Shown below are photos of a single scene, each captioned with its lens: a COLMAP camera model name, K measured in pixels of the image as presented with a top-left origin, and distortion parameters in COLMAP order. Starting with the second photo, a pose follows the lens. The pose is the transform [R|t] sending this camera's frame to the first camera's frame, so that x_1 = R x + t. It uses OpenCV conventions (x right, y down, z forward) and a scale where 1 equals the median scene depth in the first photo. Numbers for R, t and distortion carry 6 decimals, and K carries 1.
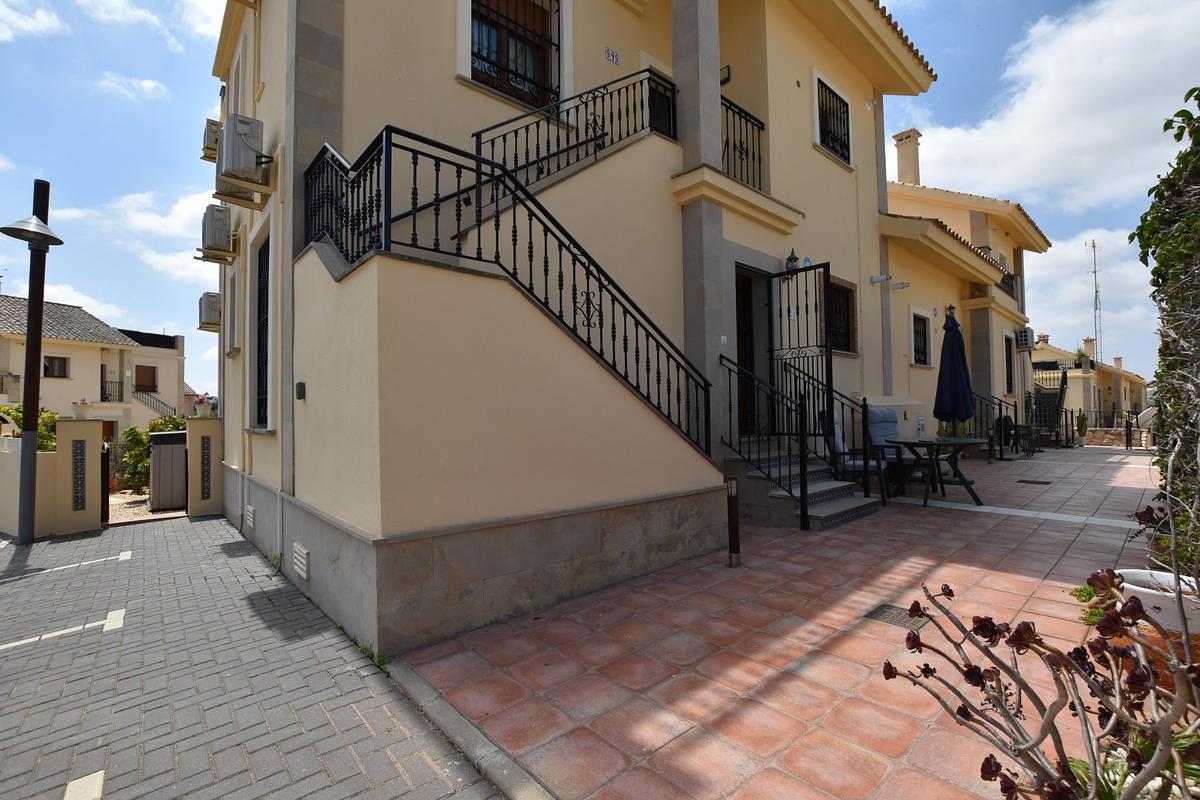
lens RADIAL K [[530.6, 0, 602.2], [0, 530.6, 400.7], [0, 0, 1]] dist [-0.031942, 0.003555]
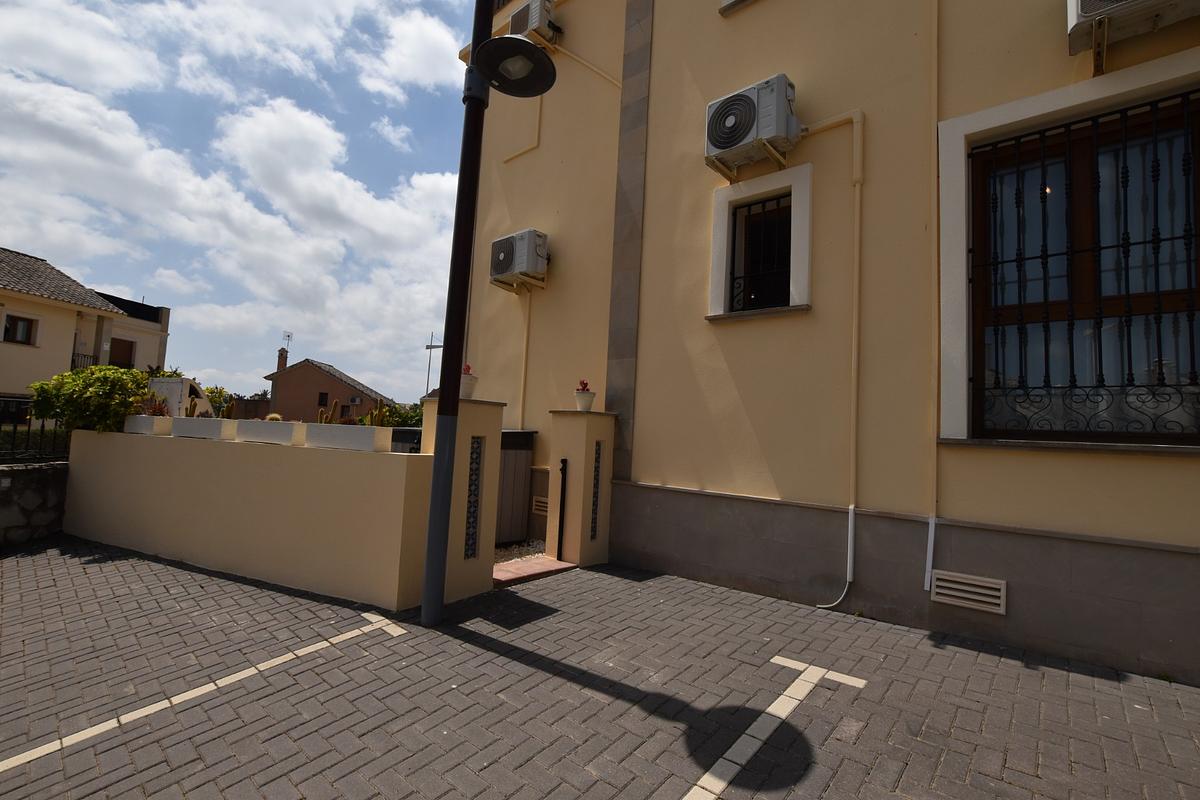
lens RADIAL K [[538.3, 0, 600.0], [0, 538.3, 400.0], [0, 0, 1]] dist [-0.029815, 0.000759]
pose [[0.990018, 0.074113, 0.119880, -1.068027], [-0.069162, 0.996592, -0.044948, 0.059841], [-0.122802, 0.036209, 0.991770, 0.426691]]
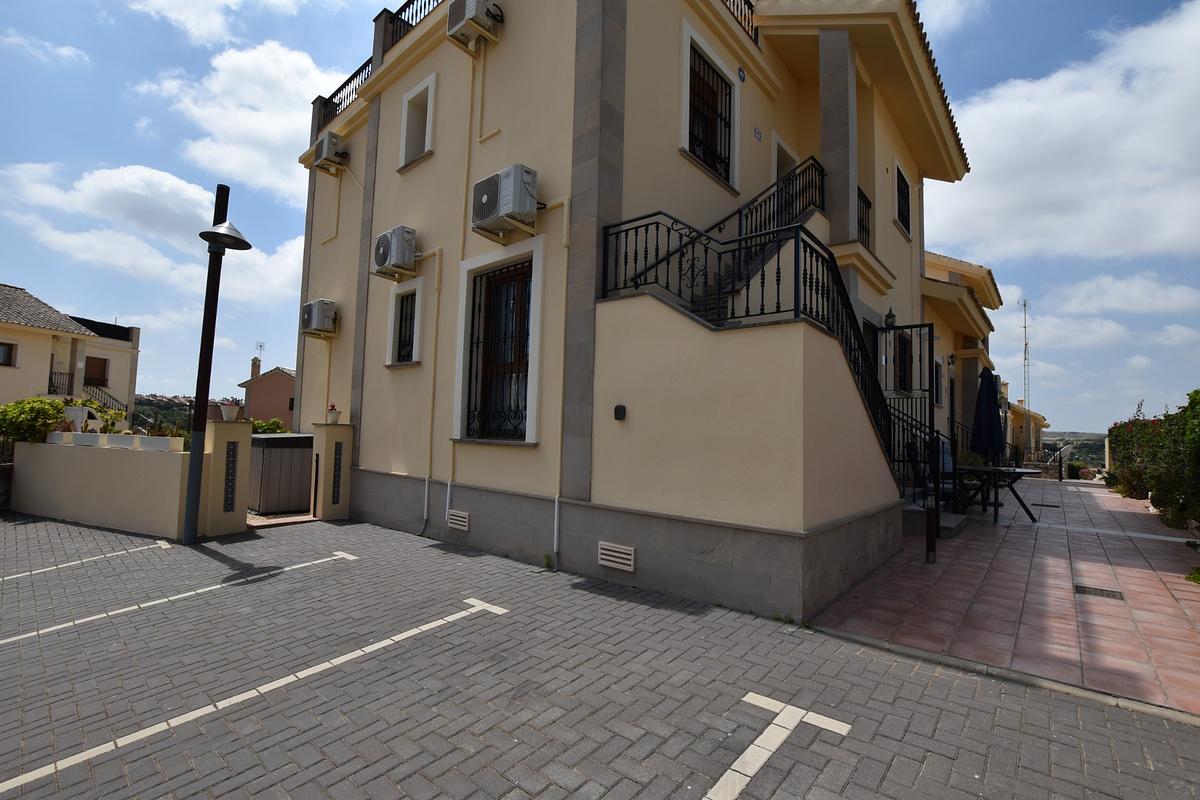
lens RADIAL K [[530.6, 0, 602.2], [0, 530.6, 400.7], [0, 0, 1]] dist [-0.031942, 0.003555]
pose [[0.990275, 0.050239, 0.129735, -0.490558], [-0.046093, 0.998332, -0.034771, -0.001026], [-0.131265, 0.028453, 0.990939, -0.118510]]
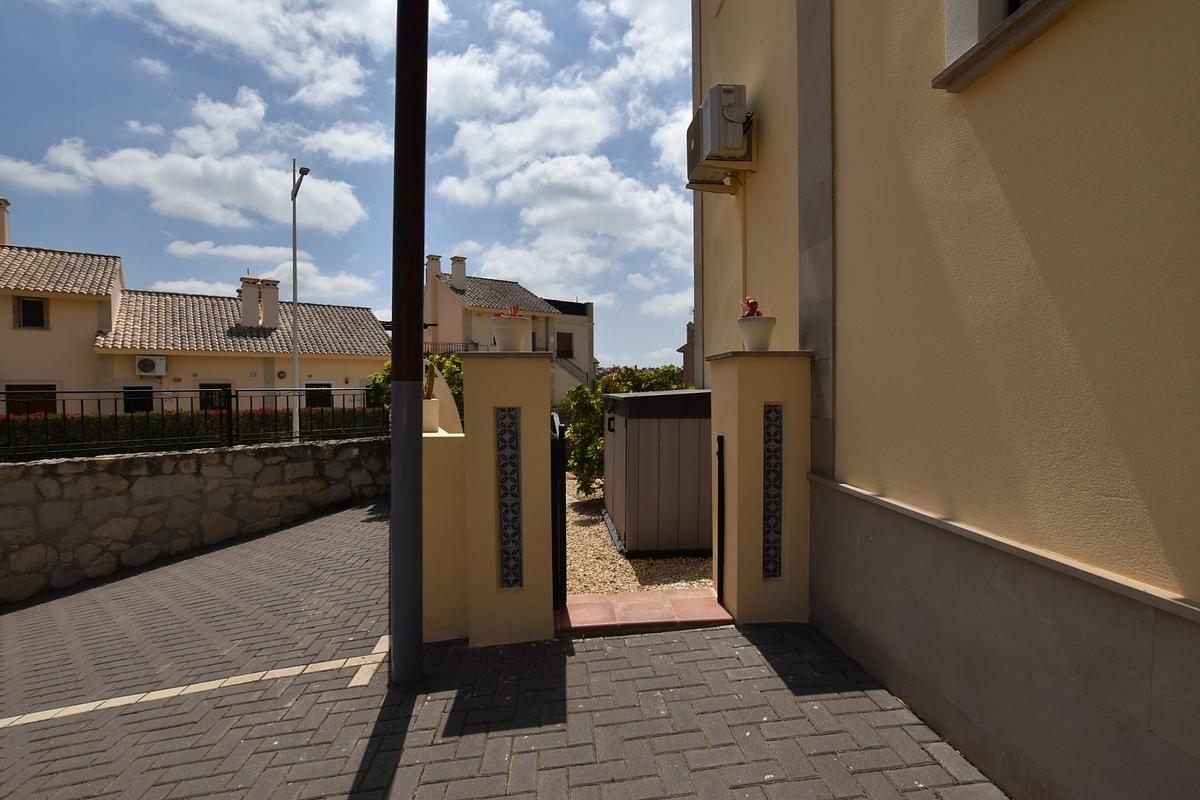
lens RADIAL K [[530.6, 0, 602.2], [0, 530.6, 400.7], [0, 0, 1]] dist [-0.031942, 0.003555]
pose [[0.803553, 0.024221, -0.594741, -0.810579], [0.010829, 0.998411, 0.055292, 0.056647], [0.595135, -0.050871, 0.802014, 0.811902]]
